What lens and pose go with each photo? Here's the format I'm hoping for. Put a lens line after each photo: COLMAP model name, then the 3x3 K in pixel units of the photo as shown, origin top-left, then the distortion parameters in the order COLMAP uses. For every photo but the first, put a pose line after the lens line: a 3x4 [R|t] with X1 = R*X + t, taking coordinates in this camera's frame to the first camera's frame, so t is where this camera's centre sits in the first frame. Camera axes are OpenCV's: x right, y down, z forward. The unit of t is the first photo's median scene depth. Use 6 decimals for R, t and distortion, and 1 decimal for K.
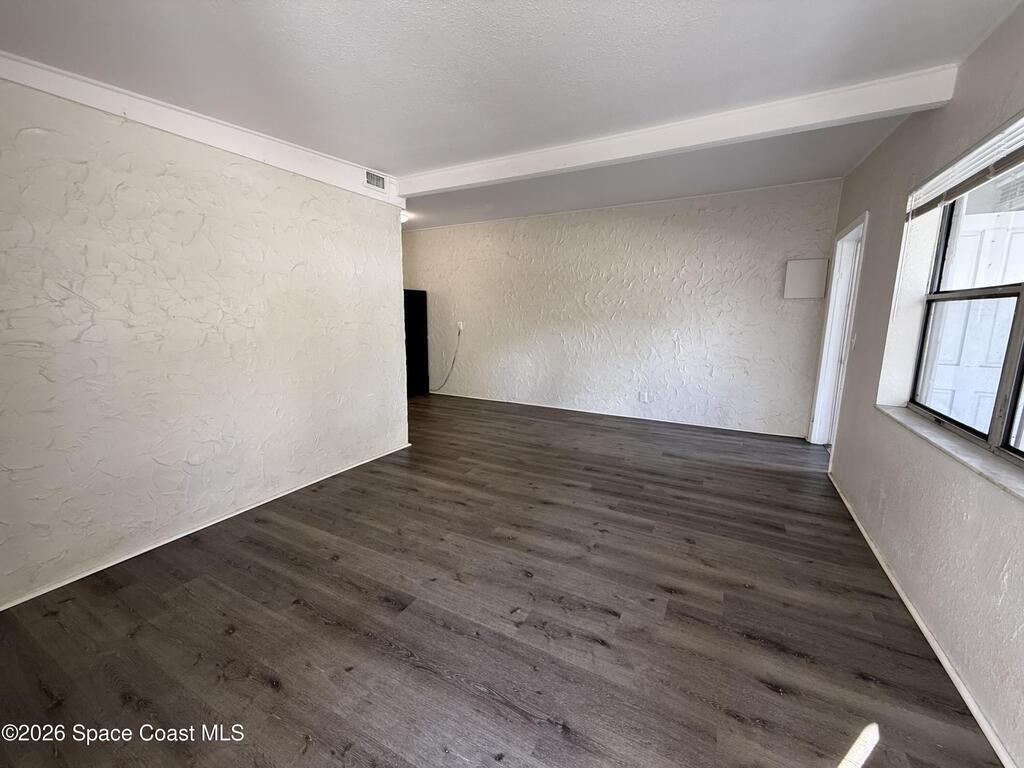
lens RADIAL K [[407.7, 0, 515.0], [0, 407.7, 379.7], [0, 0, 1]] dist [0.001715, 0.000169]
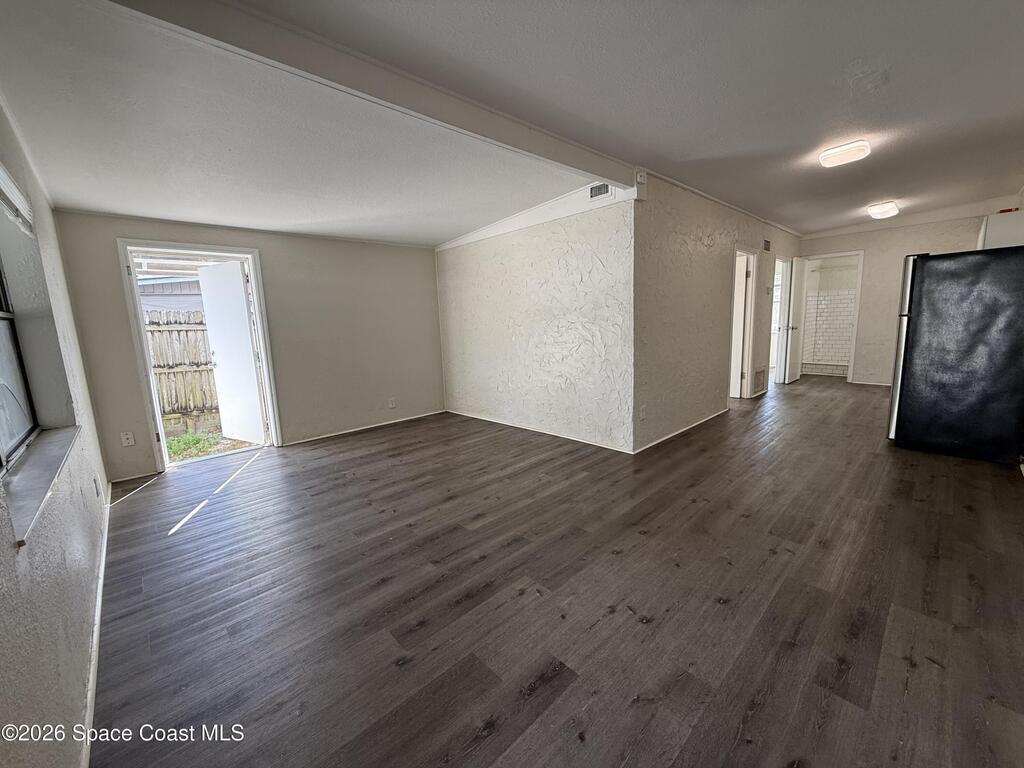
lens RADIAL K [[407.7, 0, 513.0], [0, 407.7, 386.2], [0, 0, 1]] dist [0.001715, 0.000169]
pose [[-0.319307, 0.160160, -0.934019, 0.904094], [-0.110955, 0.972517, 0.204693, -0.200936], [0.941134, 0.168994, -0.292761, 1.317765]]
